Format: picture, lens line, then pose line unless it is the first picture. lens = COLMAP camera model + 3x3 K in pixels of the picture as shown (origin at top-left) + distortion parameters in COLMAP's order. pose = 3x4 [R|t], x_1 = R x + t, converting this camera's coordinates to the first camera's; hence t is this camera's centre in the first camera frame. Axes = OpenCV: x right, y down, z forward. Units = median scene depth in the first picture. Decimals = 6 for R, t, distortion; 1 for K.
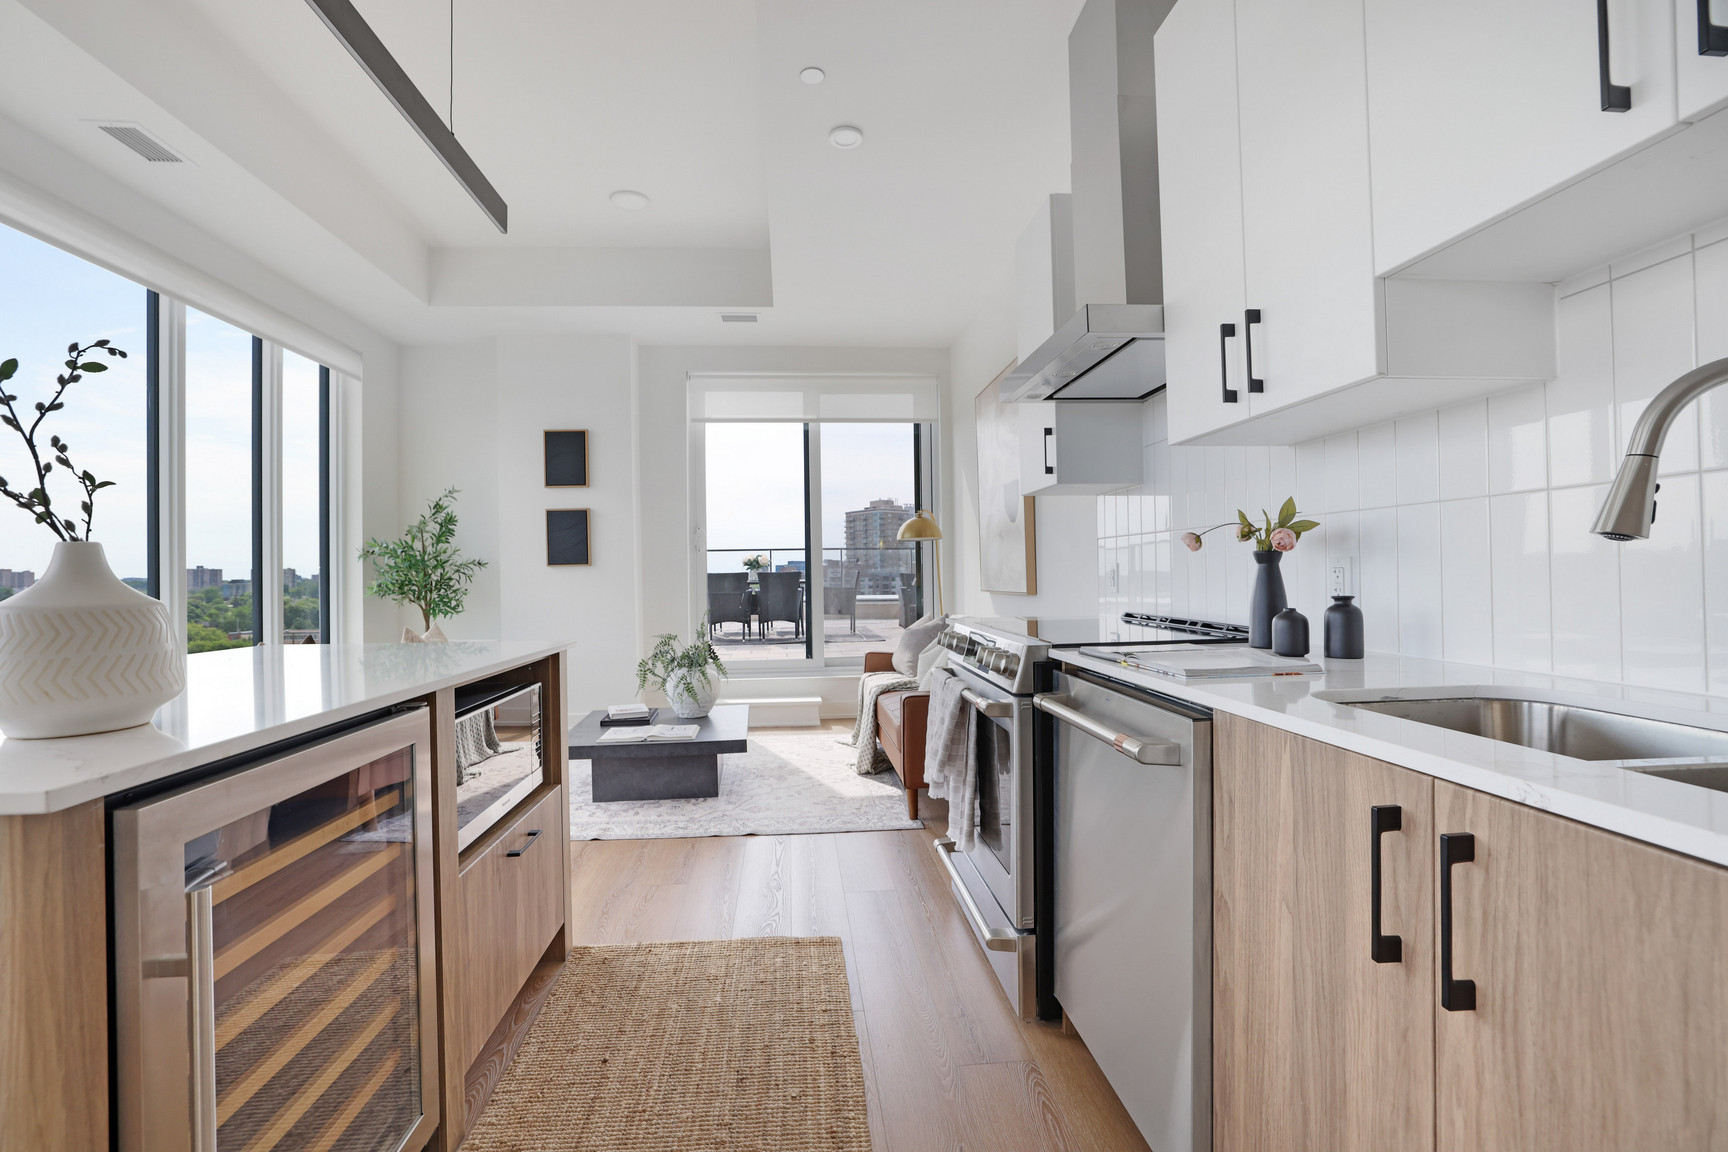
lens RADIAL K [[741.0, 0, 838.2], [0, 741.0, 573.8], [0, 0, 1]] dist [-0.041049, 0.015998]
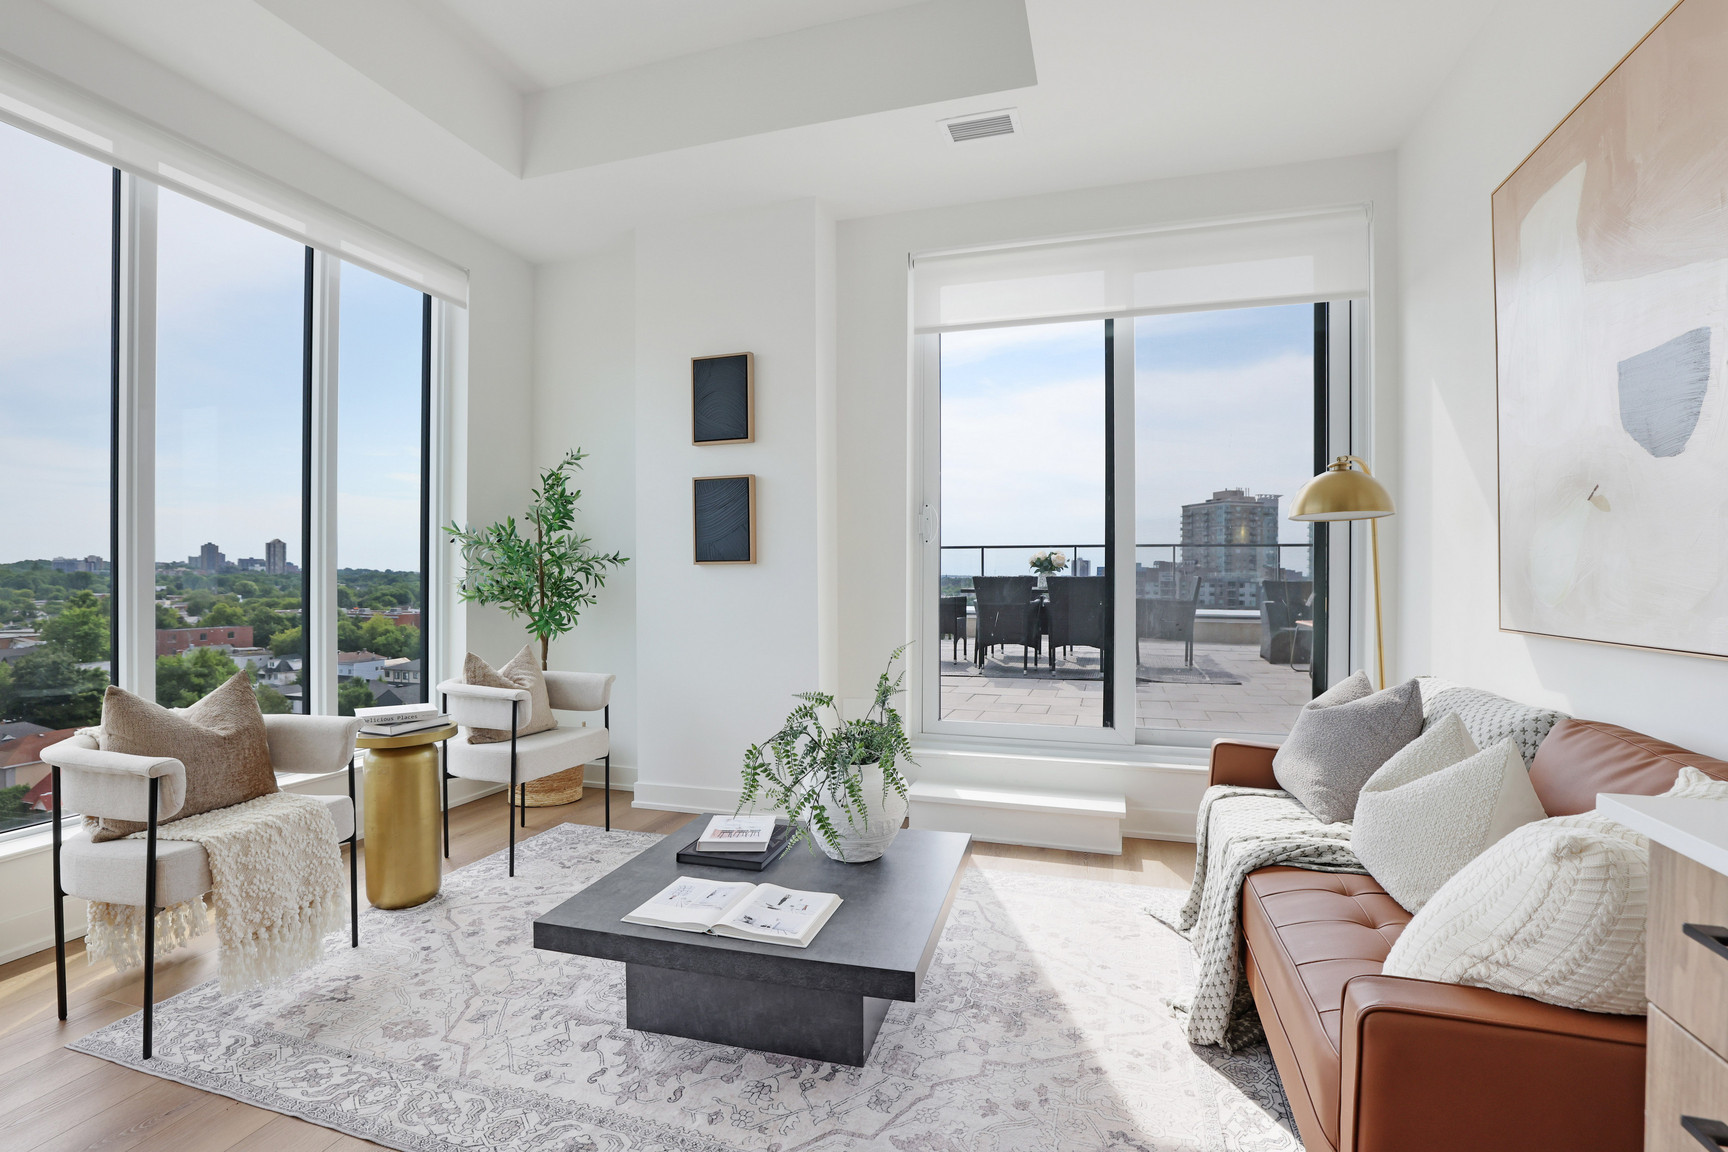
lens RADIAL K [[801.7, 0, 865.9], [0, 801.7, 584.1], [0, 0, 1]] dist [-0.045478, 0.000263]
pose [[0.933254, 0.017305, -0.358801, 0.020003], [-0.013467, 0.999822, 0.013193, -0.011007], [0.358965, -0.007480, 0.933321, 1.112858]]
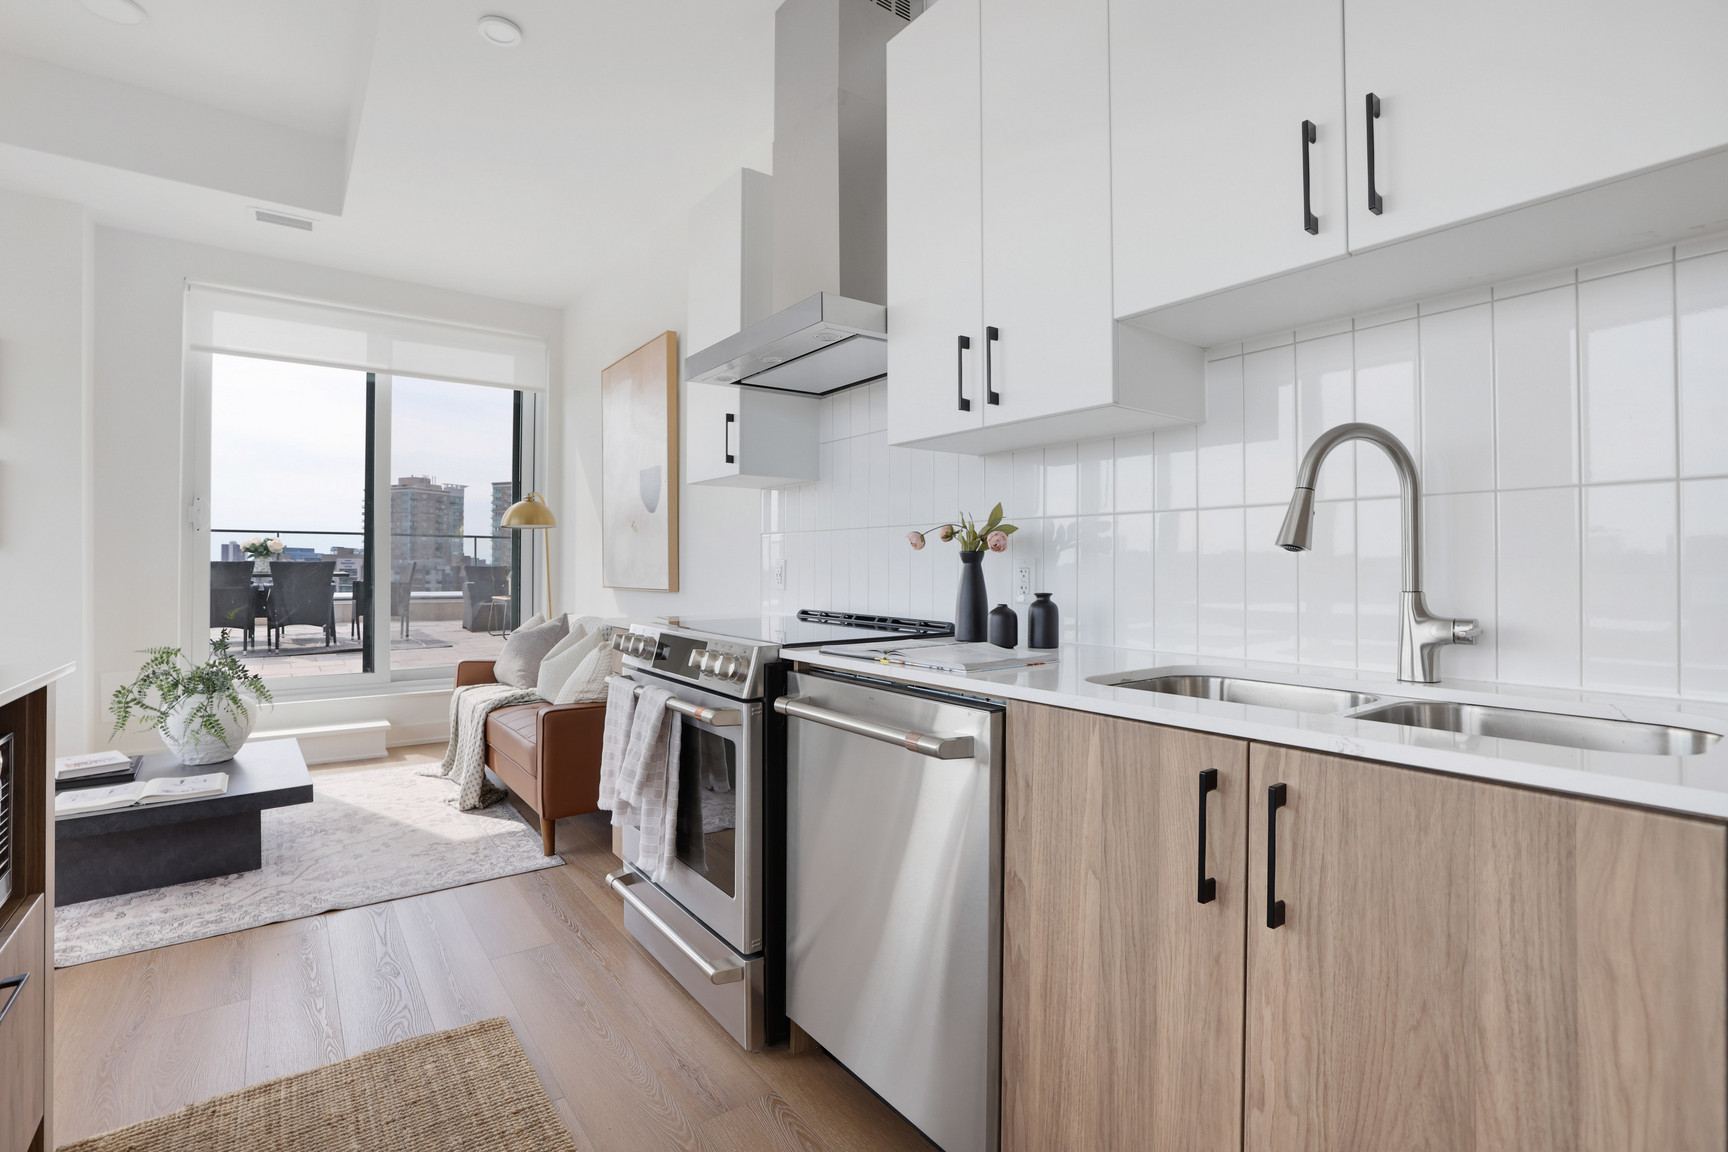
lens RADIAL K [[798.4, 0, 836.8], [0, 798.4, 565.1], [0, 0, 1]] dist [-0.051384, 0.023160]
pose [[0.849501, 0.018402, 0.527265, -0.186489], [-0.015641, 0.999831, -0.009694, 0.003407], [-0.527355, -0.000012, 0.849645, 0.096591]]
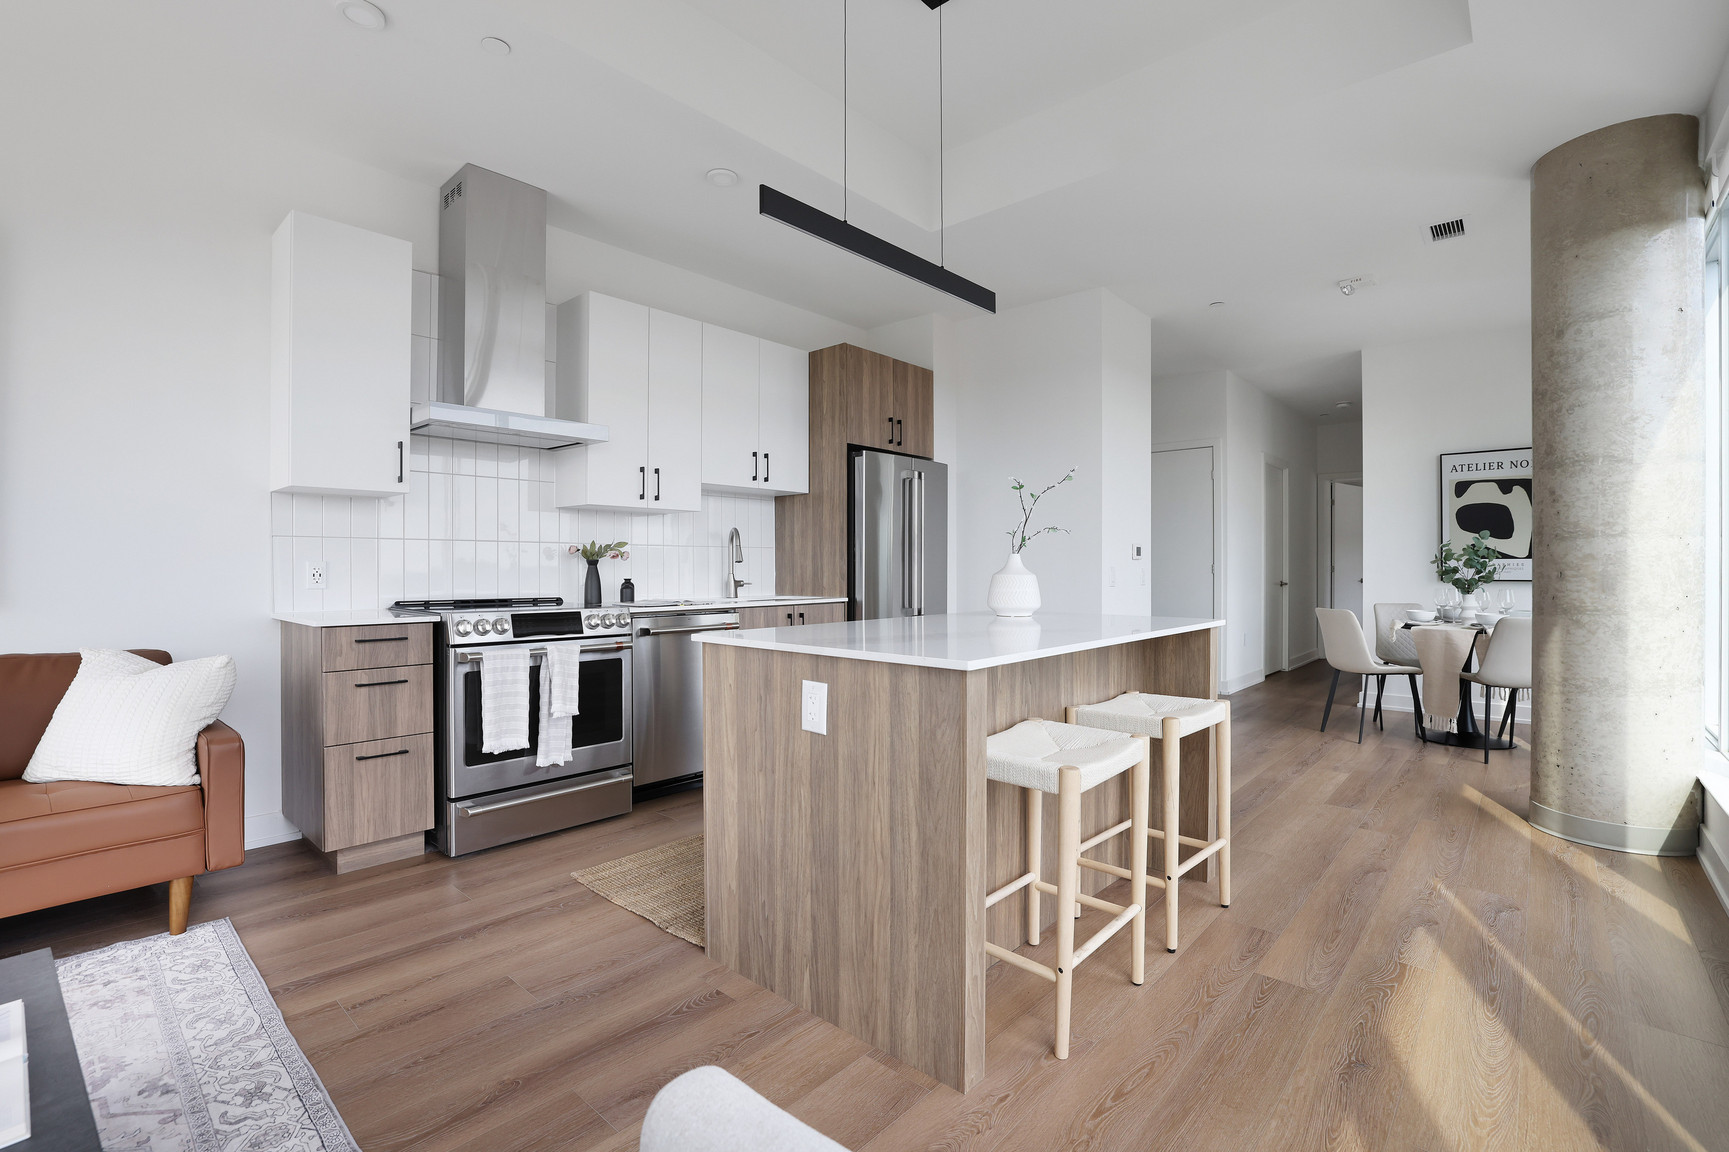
lens RADIAL K [[802.2, 0, 866.4], [0, 802.2, 584.1], [0, 0, 1]] dist [-0.045478, 0.000263]
pose [[-0.712194, -0.001432, 0.701981, -1.514051], [0.004544, 0.999968, 0.006650, 0.027961], [-0.701968, 0.007925, -0.712165, 1.933531]]
